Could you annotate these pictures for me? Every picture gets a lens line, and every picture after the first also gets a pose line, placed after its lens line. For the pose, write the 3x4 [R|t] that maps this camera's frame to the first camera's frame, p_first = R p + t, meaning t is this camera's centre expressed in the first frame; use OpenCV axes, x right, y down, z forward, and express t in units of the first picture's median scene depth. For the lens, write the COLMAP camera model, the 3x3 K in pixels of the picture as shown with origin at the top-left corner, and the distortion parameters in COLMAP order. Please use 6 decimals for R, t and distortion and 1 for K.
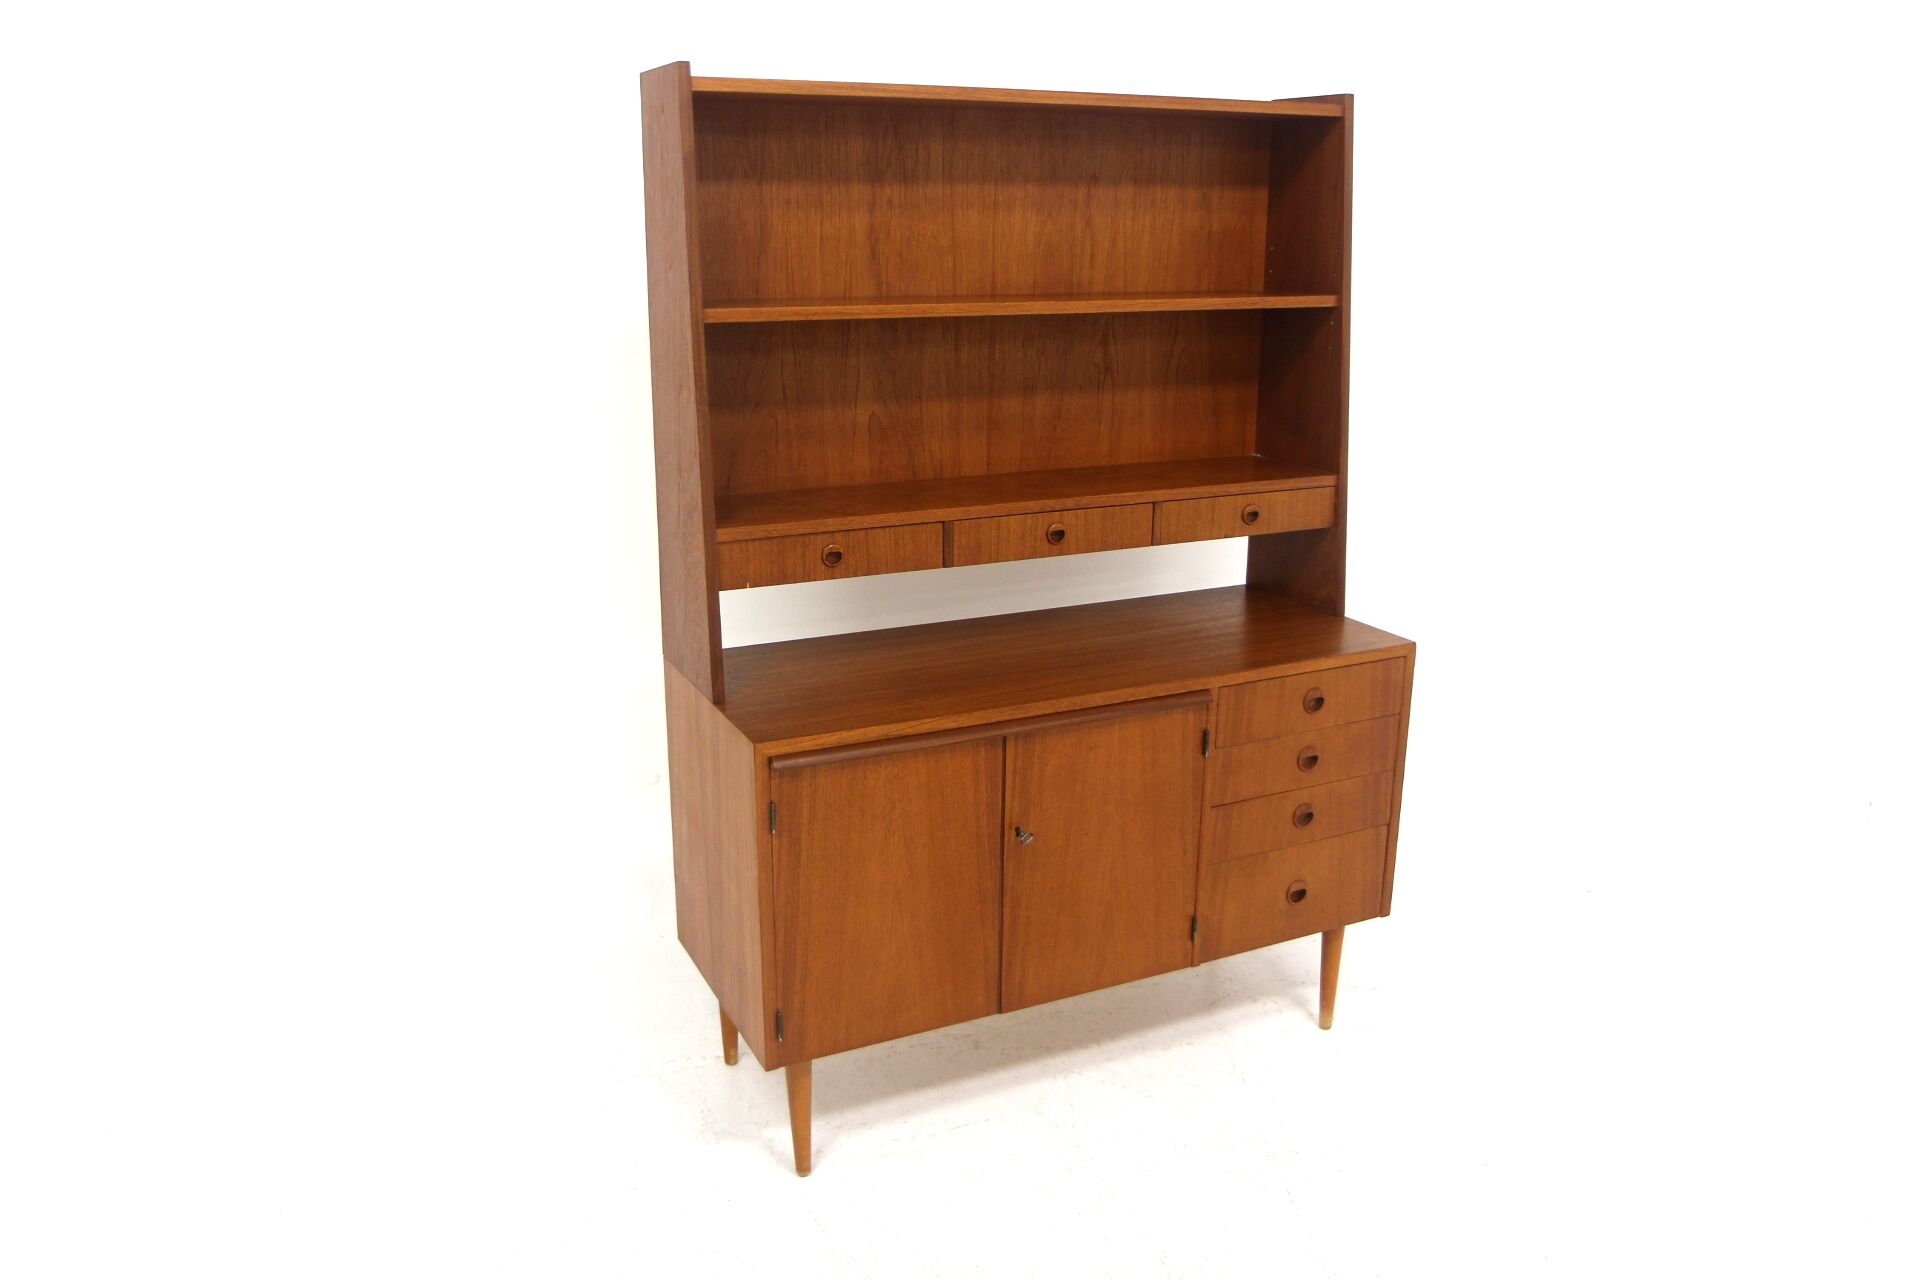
lens RADIAL K [[1493.0, 0, 960.7], [0, 1493.0, 631.3], [0, 0, 1]] dist [-0.065373, 0.002509]
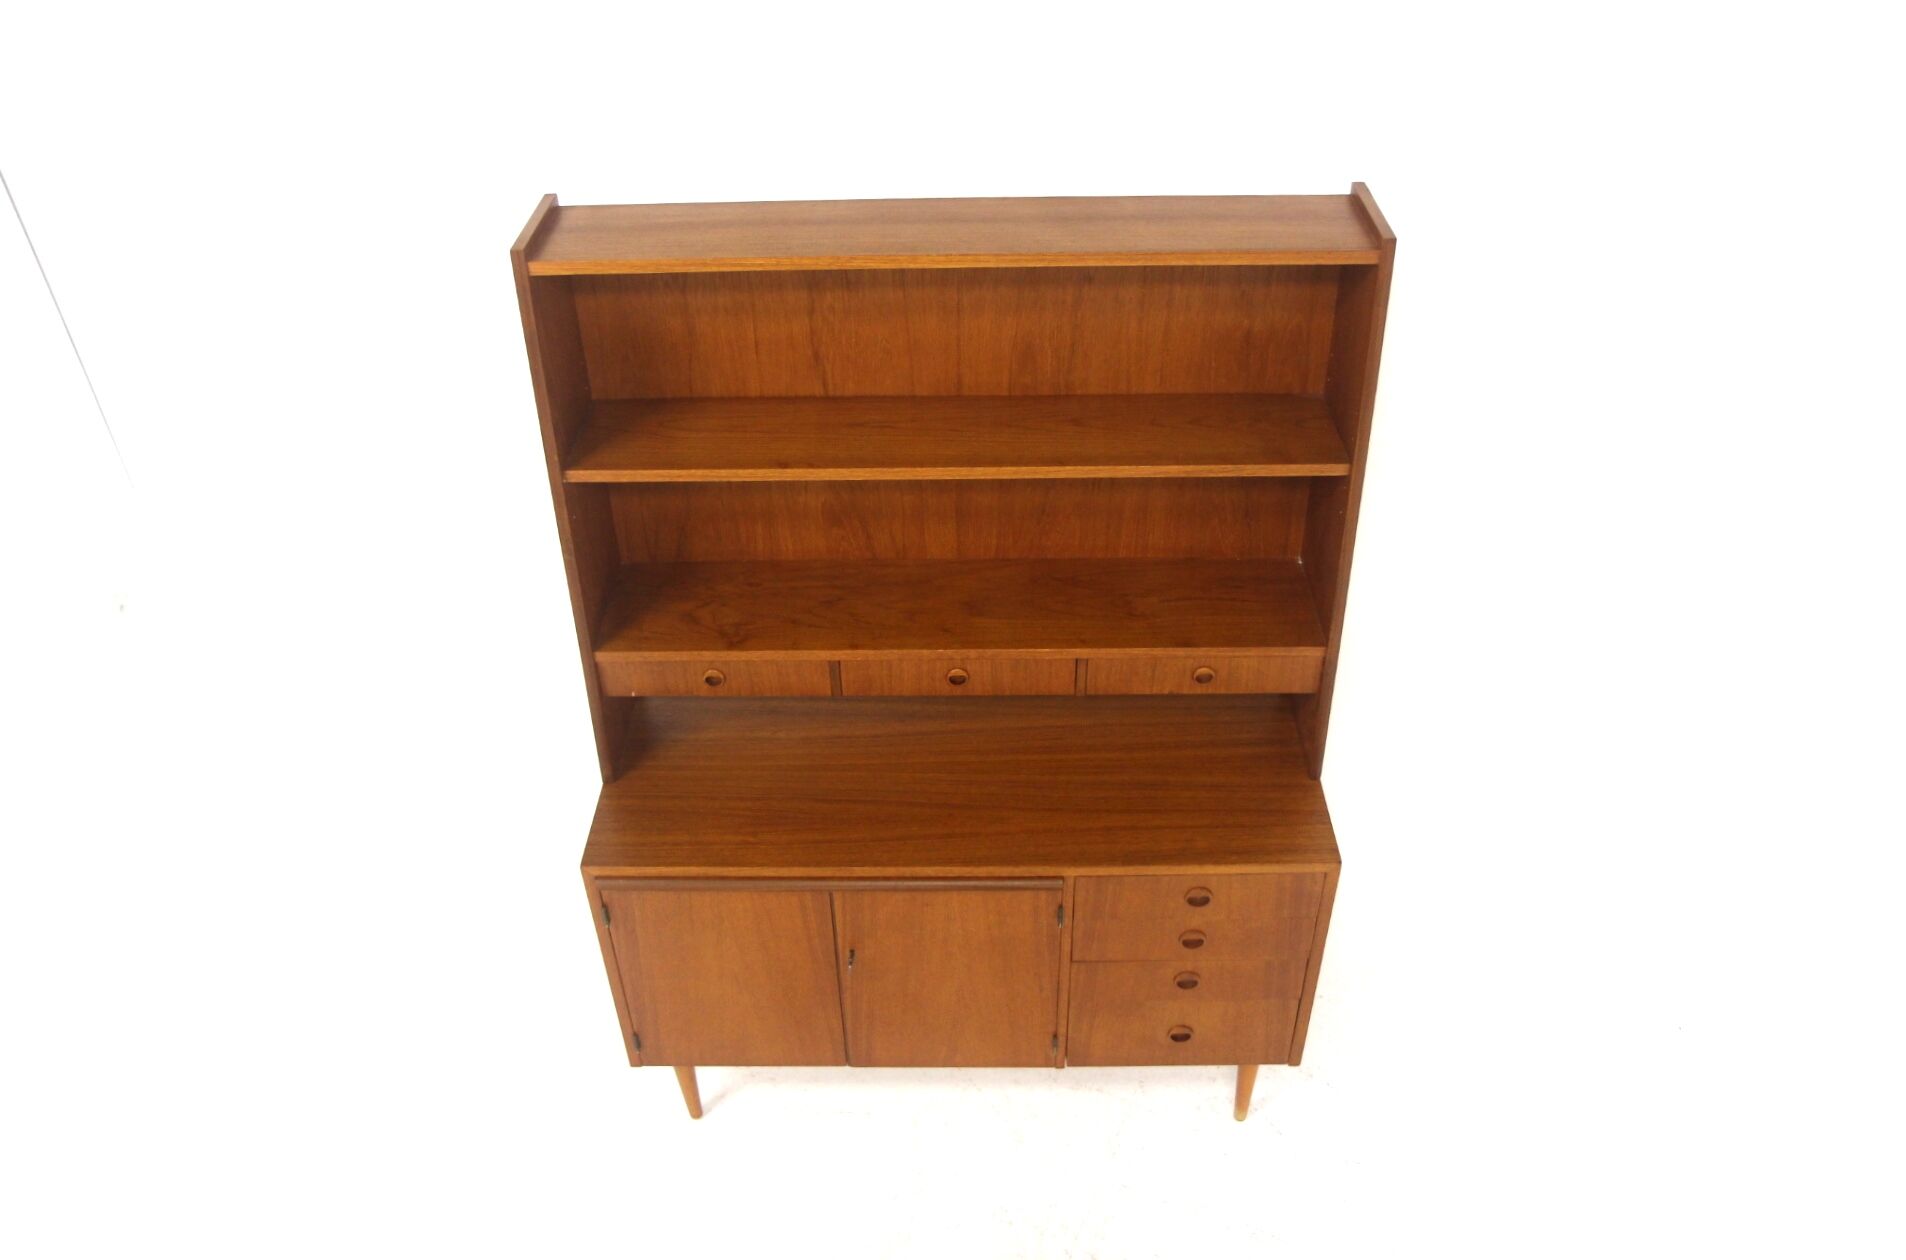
lens RADIAL K [[1492.5, 0, 962.0], [0, 1492.5, 634.0], [0, 0, 1]] dist [-0.054988, -0.002575]
pose [[0.893542, 0.256746, -0.368326, 0.412256], [-0.101750, 0.914816, 0.390842, -0.466037], [0.437298, -0.311757, 0.843551, 0.187000]]
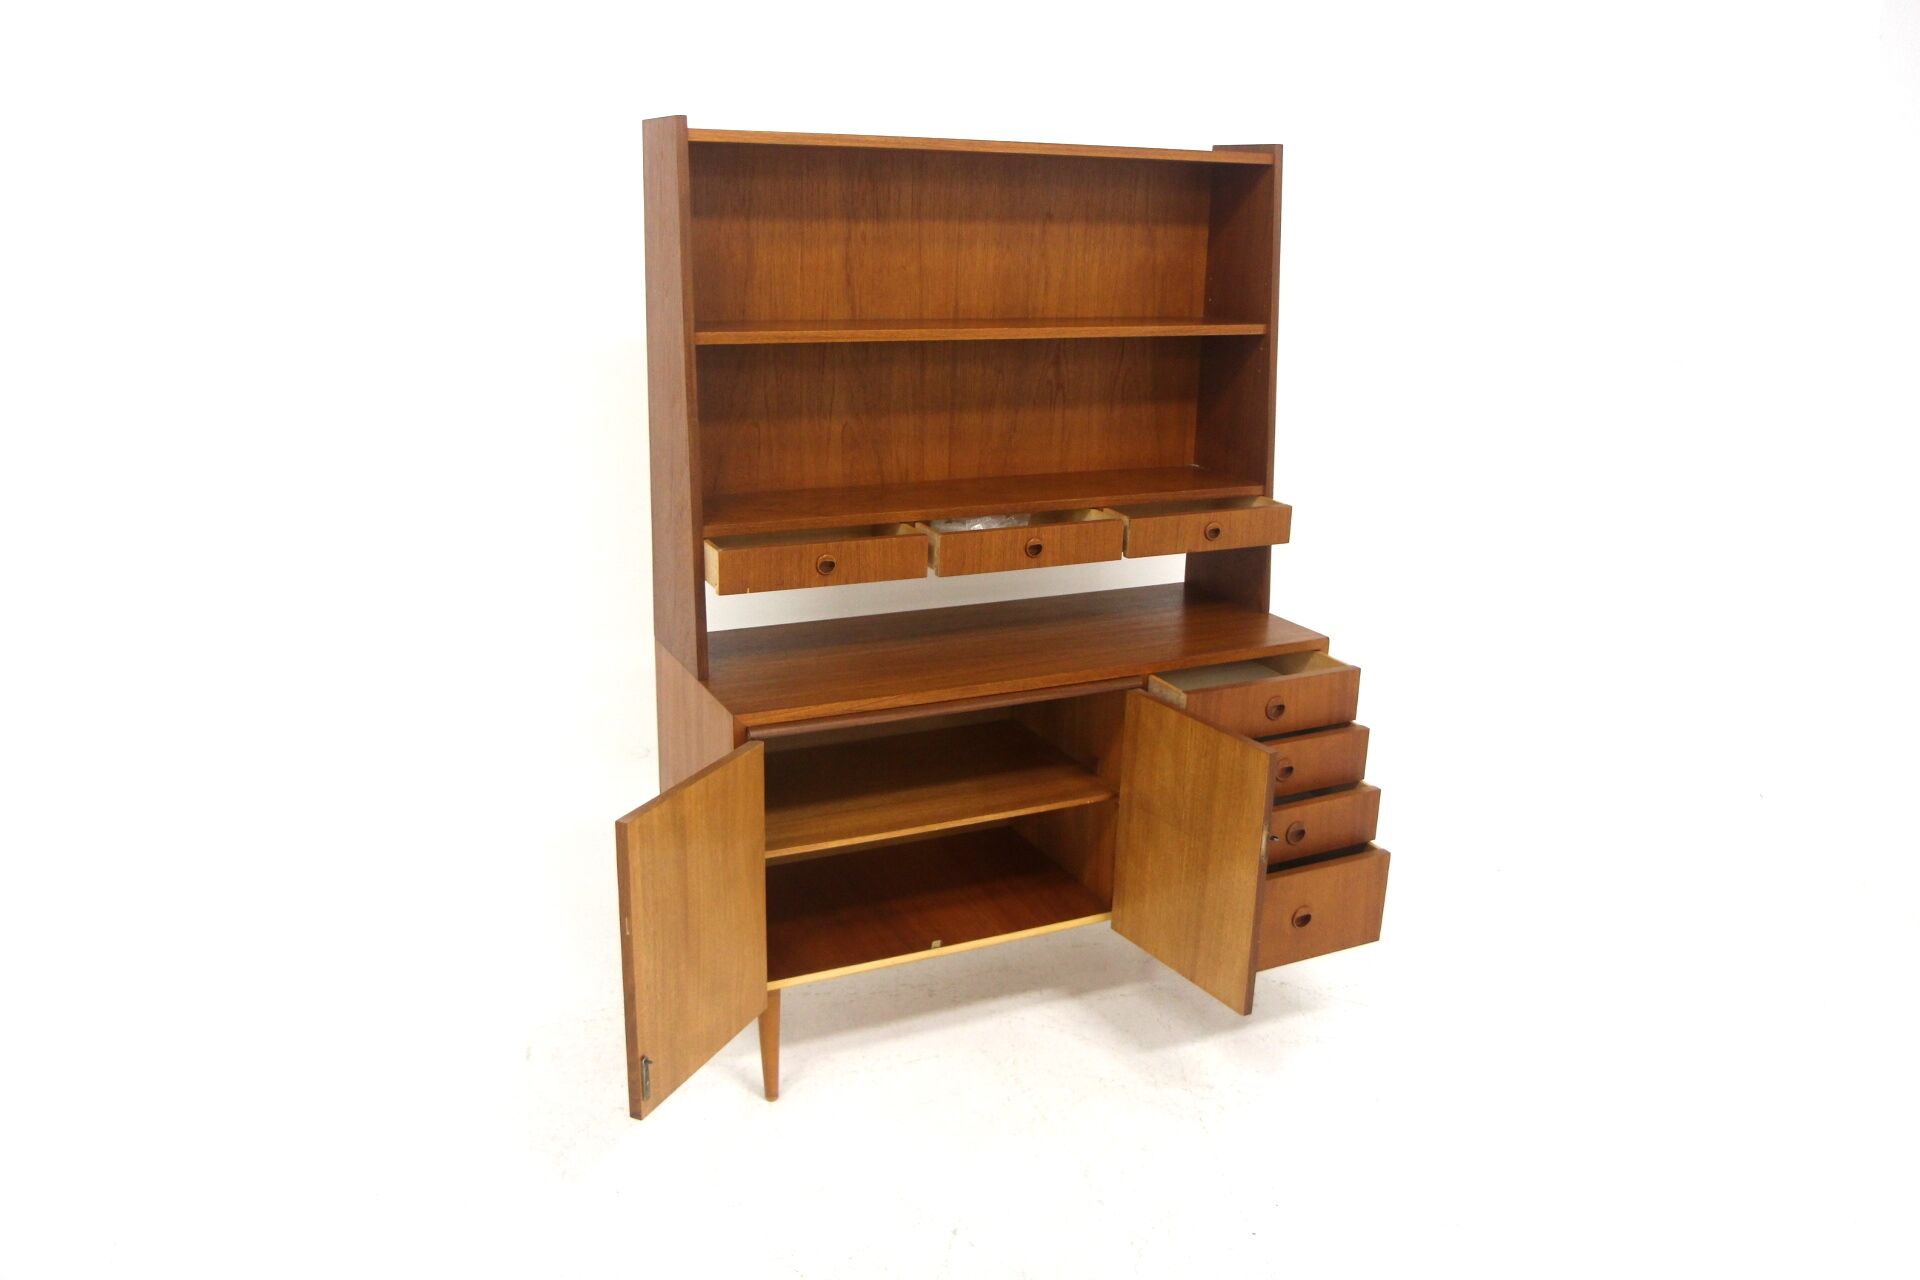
lens RADIAL K [[1493.0, 0, 951.4], [0, 1493.0, 629.2], [0, 0, 1]] dist [-0.065373, 0.002509]
pose [[0.999876, 0.015718, 0.001041, 0.021623], [-0.015711, 0.999858, -0.006093, 0.012776], [-0.001137, 0.006076, 0.999981, -0.117067]]
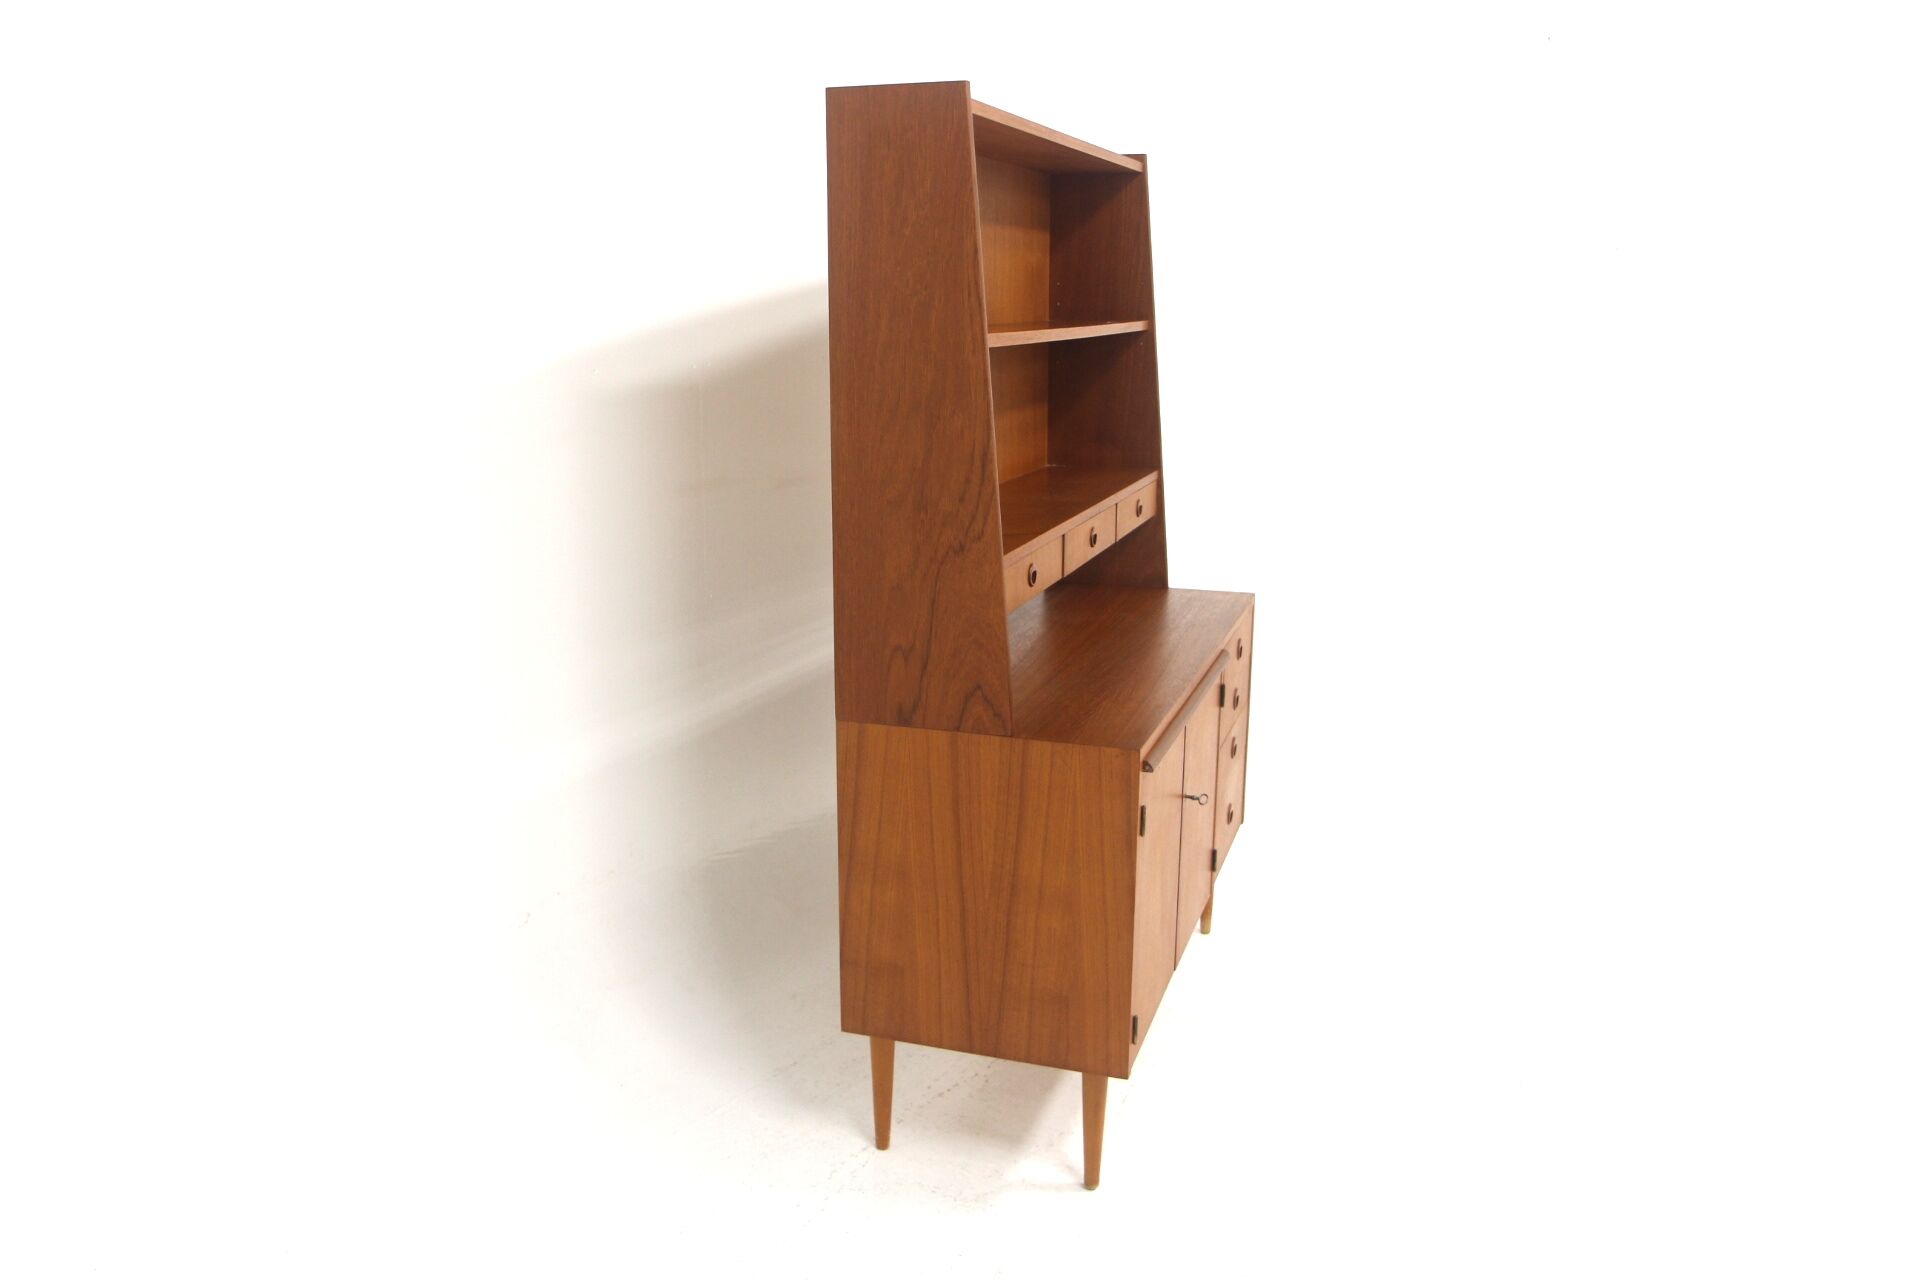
lens RADIAL K [[1493.0, 0, 961.2], [0, 1493.0, 650.9], [0, 0, 1]] dist [-0.065373, 0.002509]
pose [[0.708284, -0.171027, 0.684897, -0.758003], [0.196157, 0.979682, 0.041784, -0.048674], [-0.678127, 0.104753, 0.727441, 0.273122]]
